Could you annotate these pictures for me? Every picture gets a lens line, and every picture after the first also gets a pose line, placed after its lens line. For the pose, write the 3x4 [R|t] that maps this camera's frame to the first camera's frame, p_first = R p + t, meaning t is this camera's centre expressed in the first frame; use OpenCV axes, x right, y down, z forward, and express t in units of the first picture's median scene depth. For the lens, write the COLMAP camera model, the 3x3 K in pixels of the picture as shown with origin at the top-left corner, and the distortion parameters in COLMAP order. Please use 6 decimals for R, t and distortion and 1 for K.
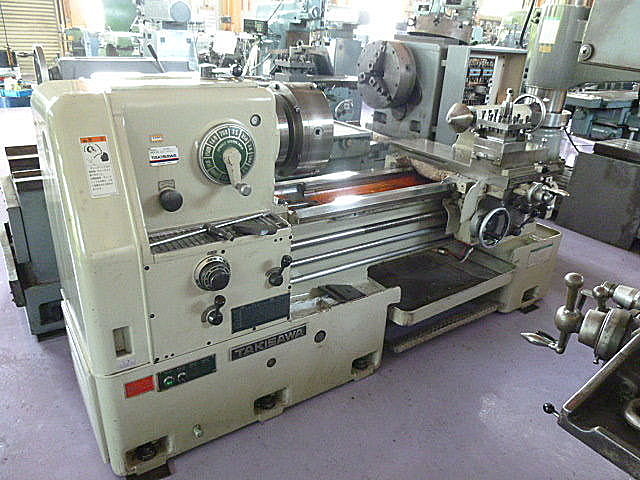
lens RADIAL K [[479.1, 0, 320.3], [0, 479.1, 242.1], [0, 0, 1]] dist [-0.020025, -0.007685]
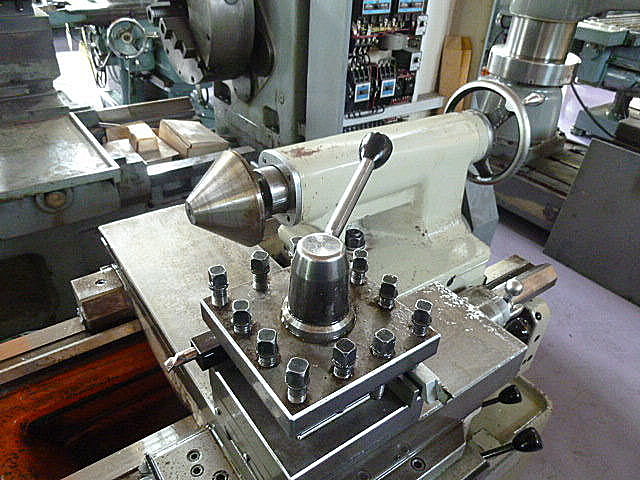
lens RADIAL K [[479.1, 0, 320.6], [0, 479.1, 241.5], [0, 0, 1]] dist [-0.020025, -0.007685]
pose [[0.999665, -0.017939, 0.018637, 0.182527], [0.014581, 0.985880, 0.166815, -0.152710], [-0.021367, -0.166487, 0.985812, 0.377581]]
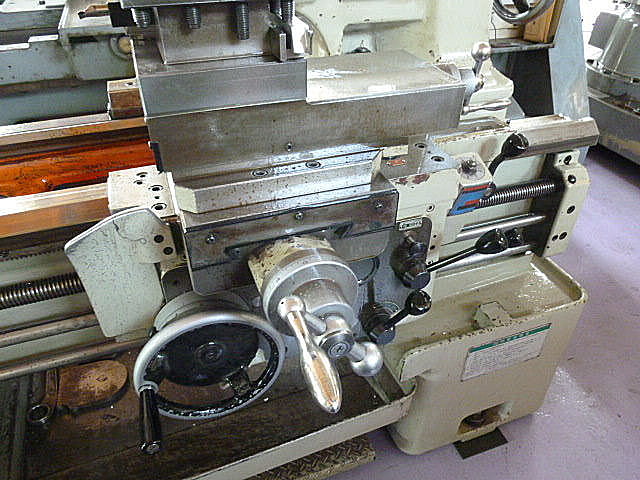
lens RADIAL K [[479.1, 0, 319.8], [0, 479.1, 236.8], [0, 0, 1]] dist [-0.020025, -0.007685]
pose [[0.968343, 0.108266, -0.224924, 0.238628], [-0.060366, 0.975871, 0.209839, -0.084940], [0.242215, -0.189618, 0.951513, 0.369131]]
